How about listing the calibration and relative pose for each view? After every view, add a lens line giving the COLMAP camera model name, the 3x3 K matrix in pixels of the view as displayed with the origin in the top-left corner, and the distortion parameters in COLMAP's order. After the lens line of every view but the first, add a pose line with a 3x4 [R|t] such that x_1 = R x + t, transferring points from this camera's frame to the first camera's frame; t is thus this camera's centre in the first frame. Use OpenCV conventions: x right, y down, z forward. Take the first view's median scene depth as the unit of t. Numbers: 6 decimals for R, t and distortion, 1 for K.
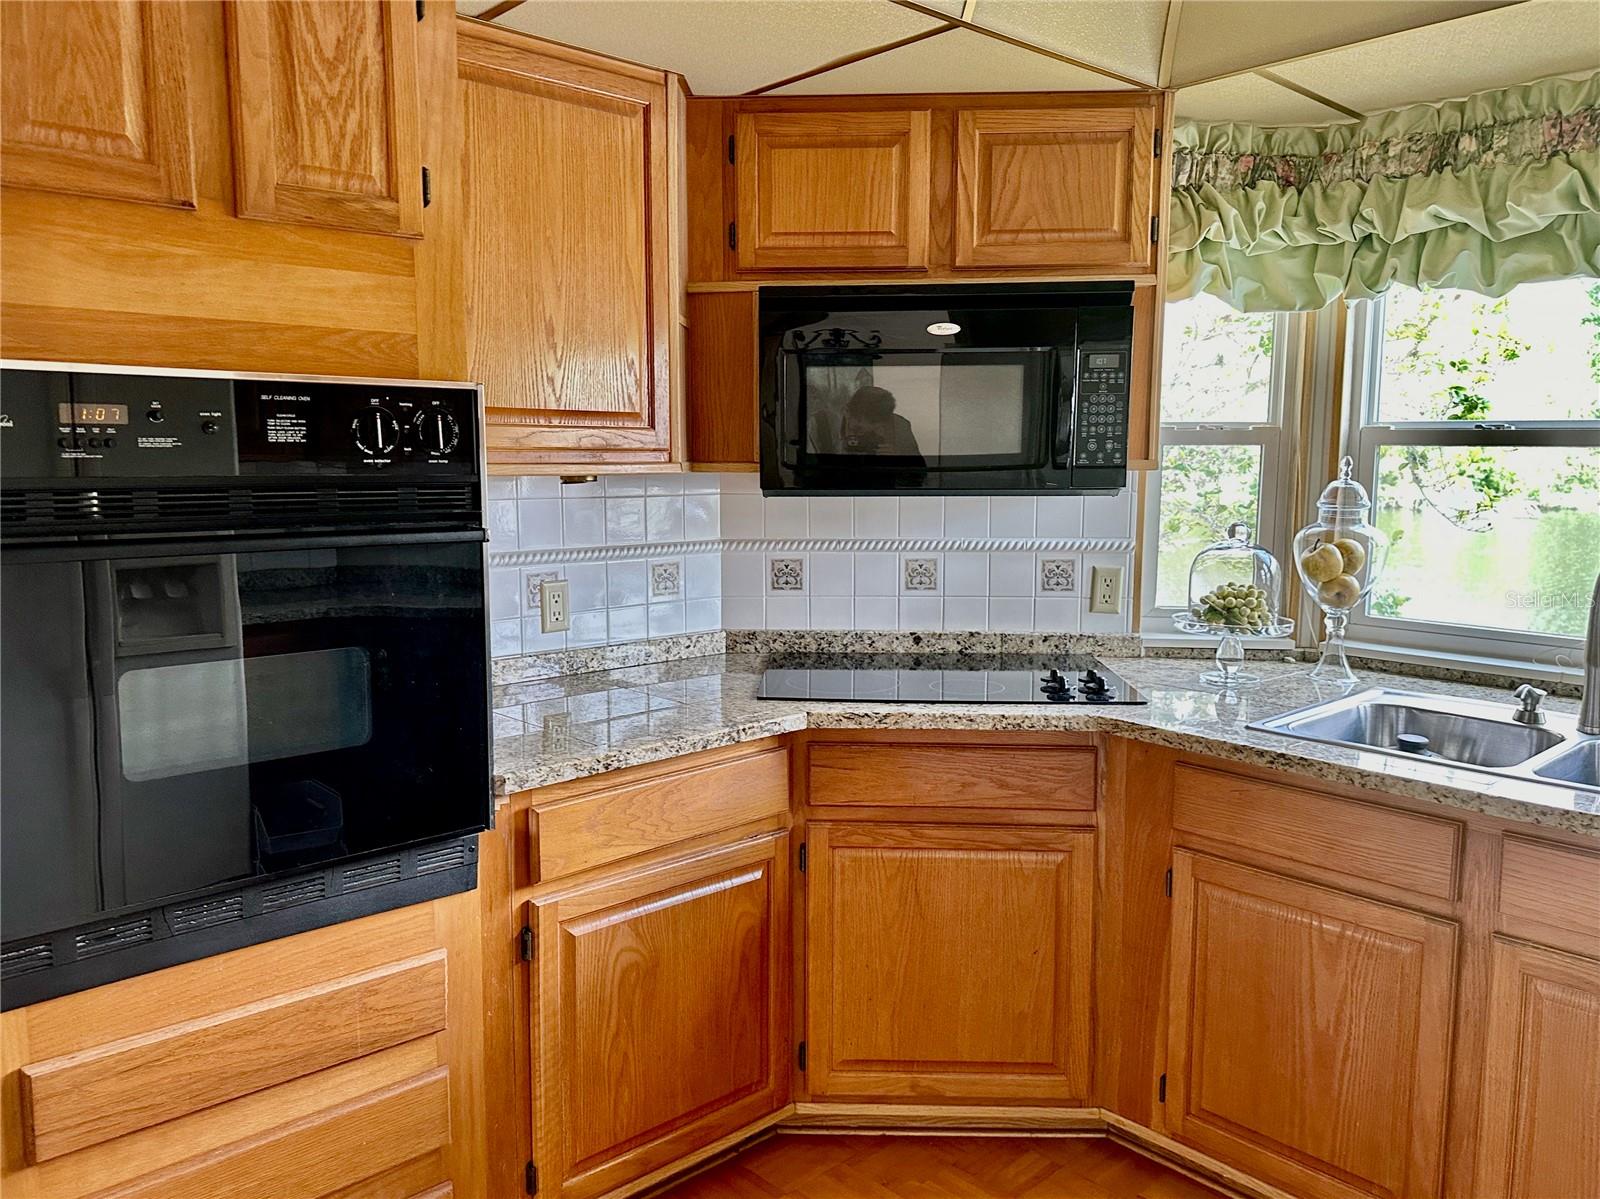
lens RADIAL K [[1209.4, 0, 793.3], [0, 1209.4, 598.8], [0, 0, 1]] dist [0.056159, -0.057810]
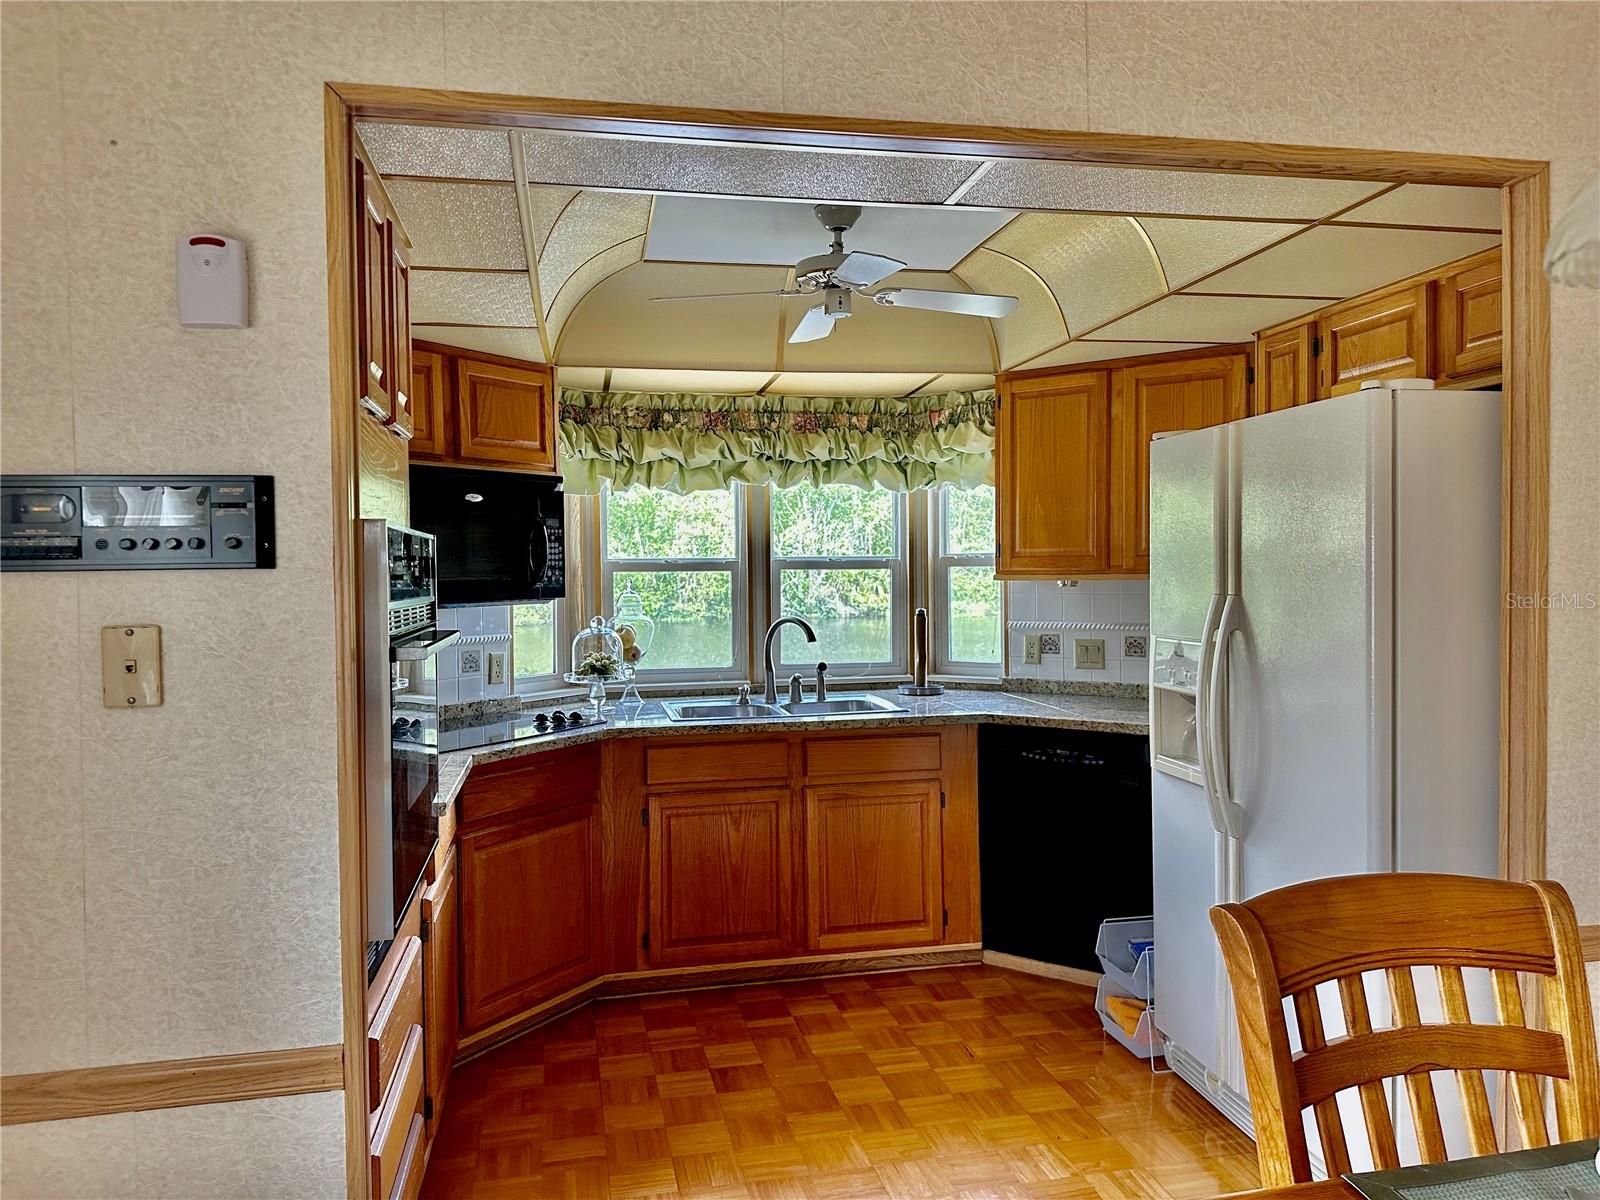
lens RADIAL K [[1209.4, 0, 811.1], [0, 1209.4, 601.1], [0, 0, 1]] dist [0.056159, -0.057810]
pose [[0.497414, -0.030208, 0.866987, -0.991347], [0.125593, 0.991372, -0.037514, 0.017219], [-0.858374, 0.127547, 0.496917, -0.108711]]
